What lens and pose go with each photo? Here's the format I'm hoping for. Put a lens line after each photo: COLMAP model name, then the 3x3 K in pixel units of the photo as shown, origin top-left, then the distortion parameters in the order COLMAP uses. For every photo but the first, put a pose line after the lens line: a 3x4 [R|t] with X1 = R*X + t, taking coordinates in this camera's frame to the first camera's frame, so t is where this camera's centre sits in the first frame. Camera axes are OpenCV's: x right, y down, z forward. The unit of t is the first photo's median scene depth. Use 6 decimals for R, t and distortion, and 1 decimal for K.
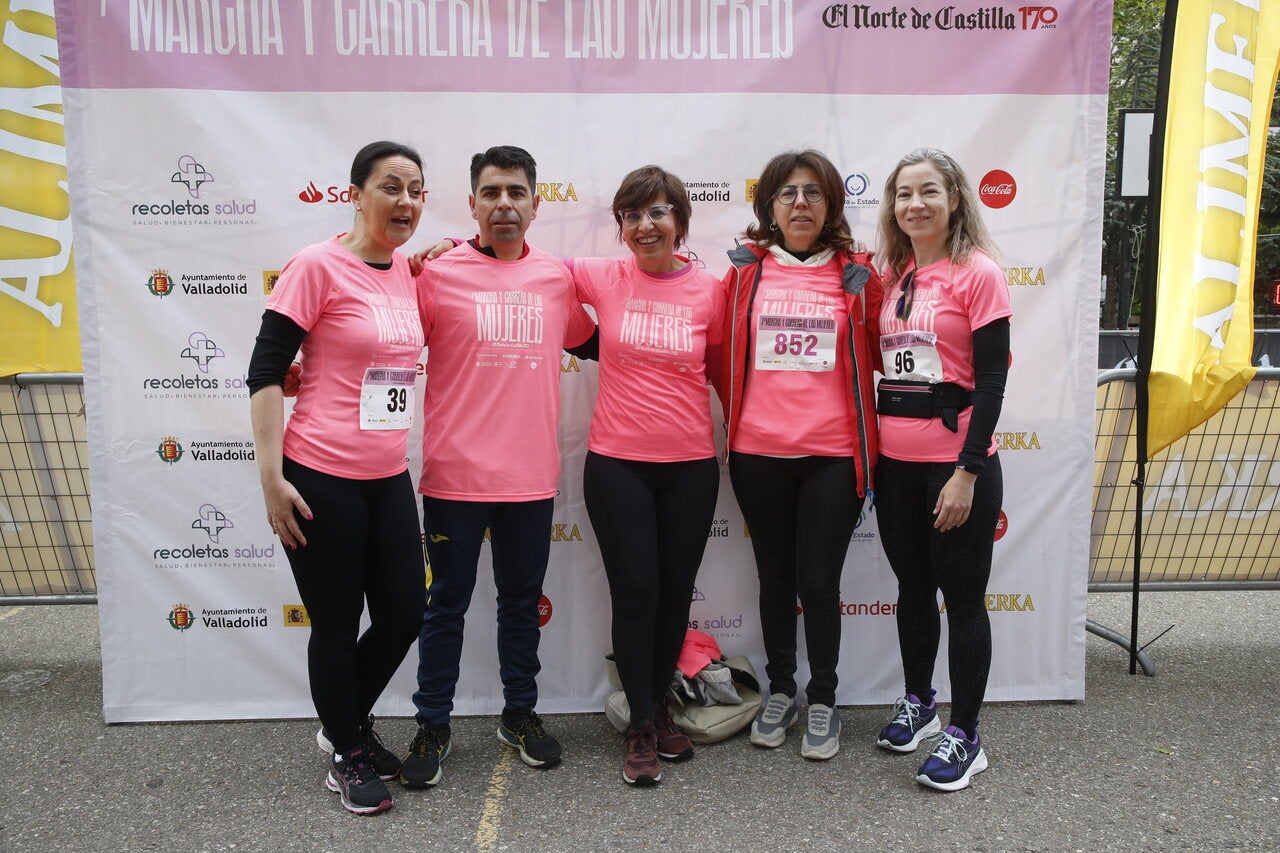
lens RADIAL K [[994.5, 0, 636.9], [0, 994.5, 424.7], [0, 0, 1]] dist [-0.068610, 0.075350]
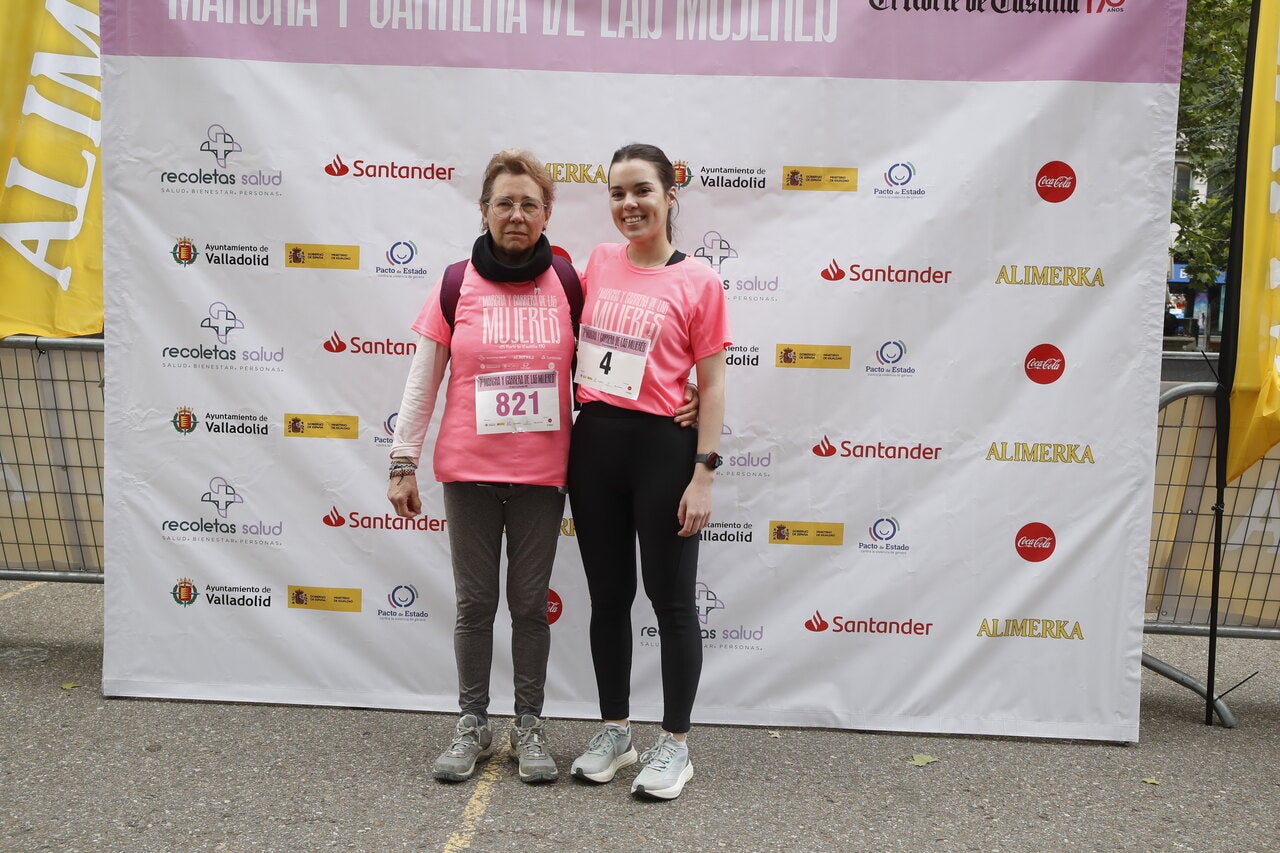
lens RADIAL K [[1278.9, 0, 635.5], [0, 1278.9, 425.8], [0, 0, 1]] dist [-0.047441, 0.130577]
pose [[0.995593, 0.045192, -0.082172, 0.081736], [-0.047374, 0.998569, -0.024799, 0.041584], [0.080934, 0.028583, 0.996310, -0.238633]]
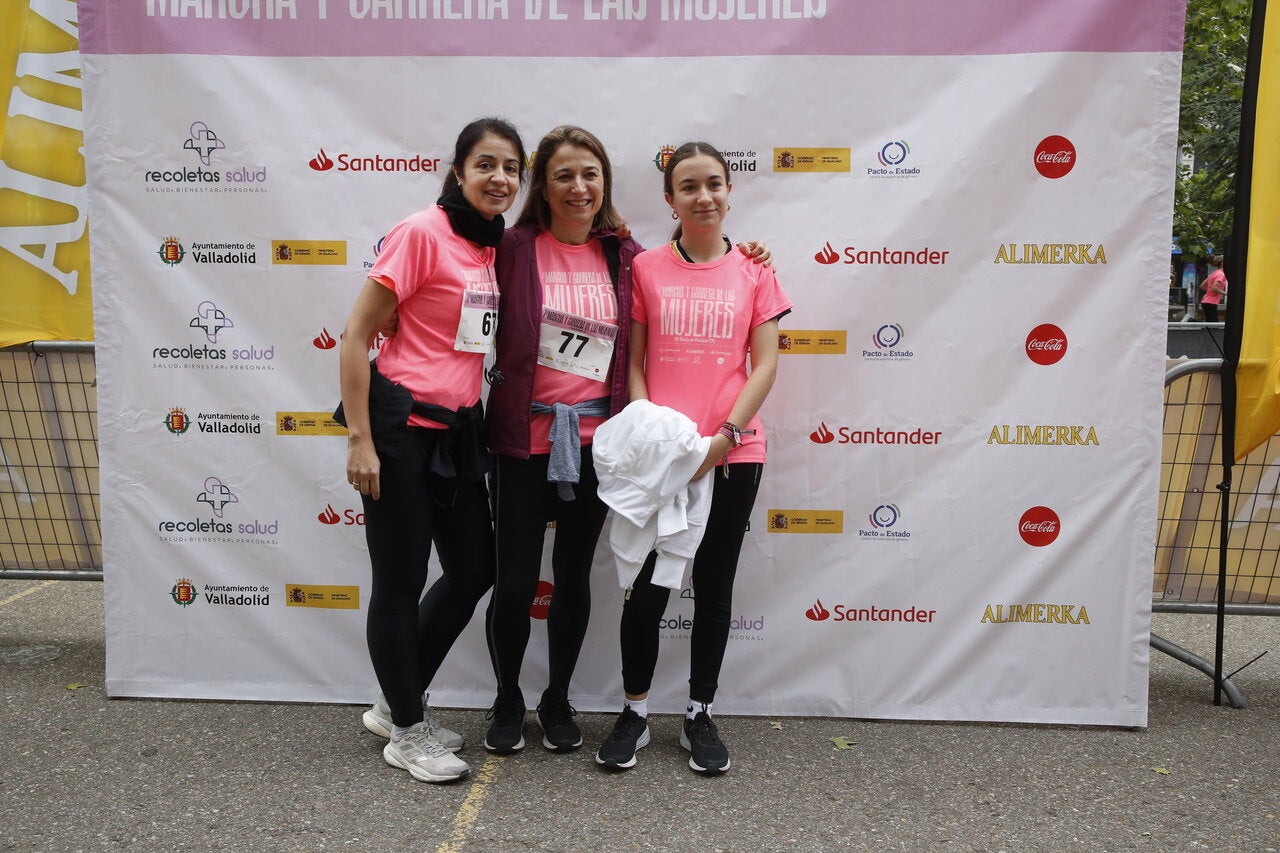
lens RADIAL K [[1184.1, 0, 637.3], [0, 1184.1, 427.0], [0, 0, 1]] dist [-0.055092, 0.105444]
pose [[0.994352, 0.025590, -0.102999, 0.104651], [-0.025824, 0.999666, -0.000936, 0.021175], [0.102941, 0.003590, 0.994681, -0.124704]]
